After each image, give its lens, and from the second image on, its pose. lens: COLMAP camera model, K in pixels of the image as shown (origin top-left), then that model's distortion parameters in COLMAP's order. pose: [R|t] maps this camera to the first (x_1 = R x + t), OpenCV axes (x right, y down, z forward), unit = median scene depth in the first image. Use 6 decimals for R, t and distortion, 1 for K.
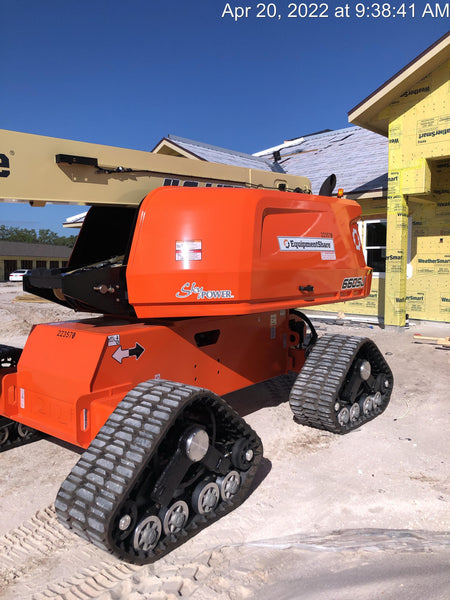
lens RADIAL K [[503.4, 0, 230.4], [0, 503.4, 301.8], [0, 0, 1]] dist [0.085656, 0.005449]
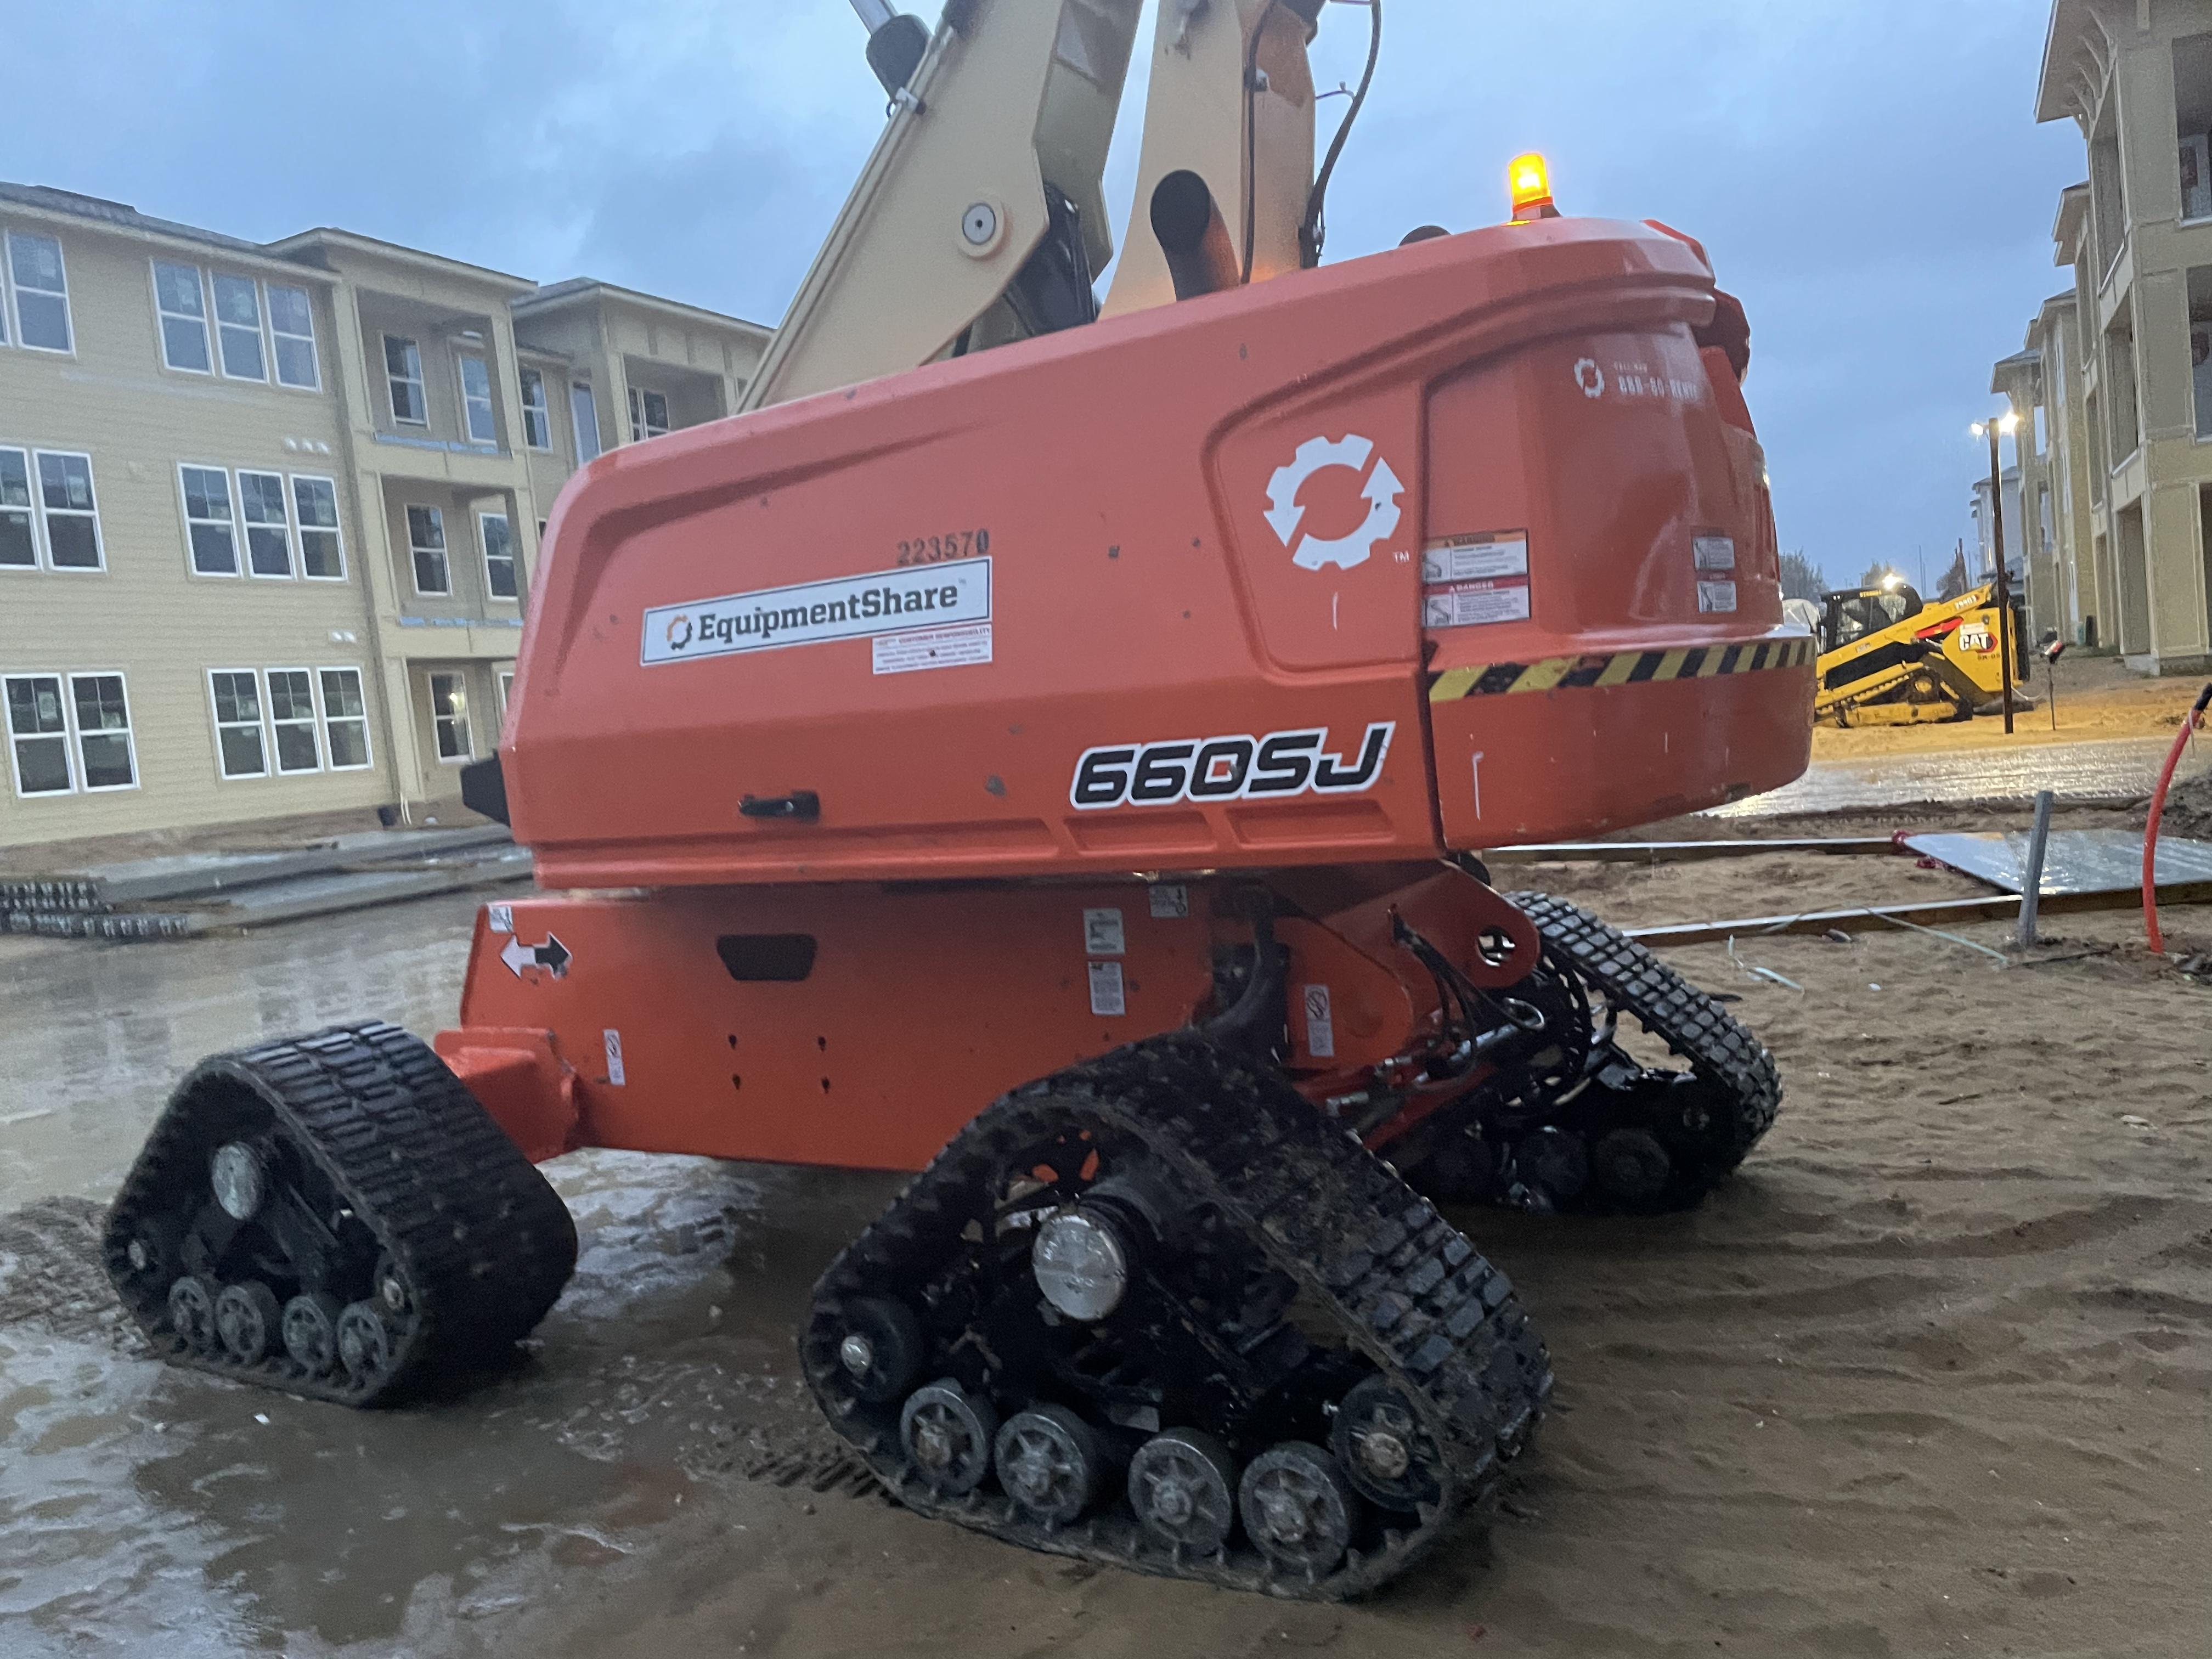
lens RADIAL K [[1678.1, 0, 1073.8], [0, 1678.1, 842.1], [0, 0, 1]] dist [0.064582, -0.074676]
pose [[0.201979, 0.072603, -0.976695, 0.957960], [0.017894, 0.996809, 0.077798, -0.068809], [0.979226, -0.033191, 0.200035, 0.981188]]
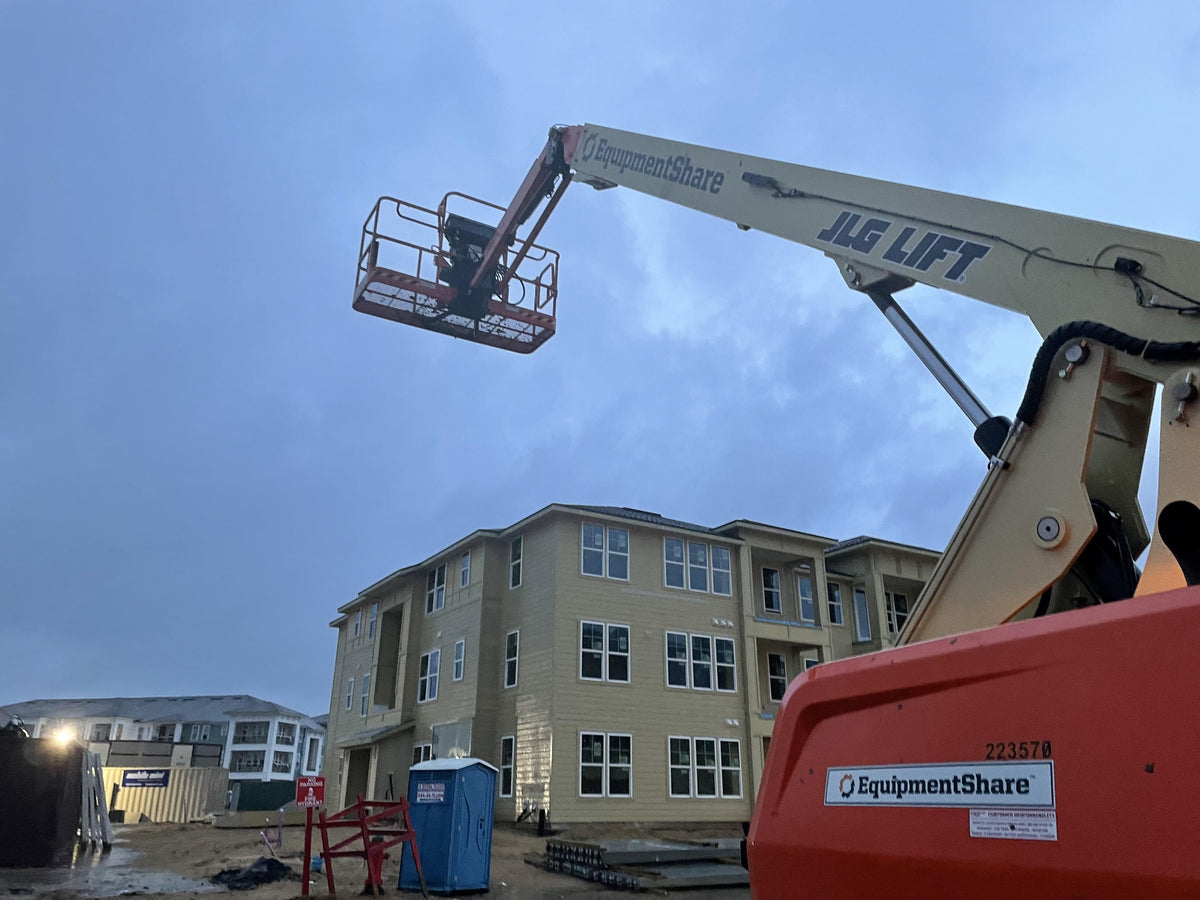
lens RADIAL K [[910.3, 0, 606.2], [0, 910.3, 446.8], [0, 0, 1]] dist [0.064582, -0.074676]
pose [[-0.332855, -0.320073, -0.886995, 0.890813], [-0.066400, 0.946253, -0.316539, -0.121253], [0.940637, -0.046466, -0.336218, 1.037429]]
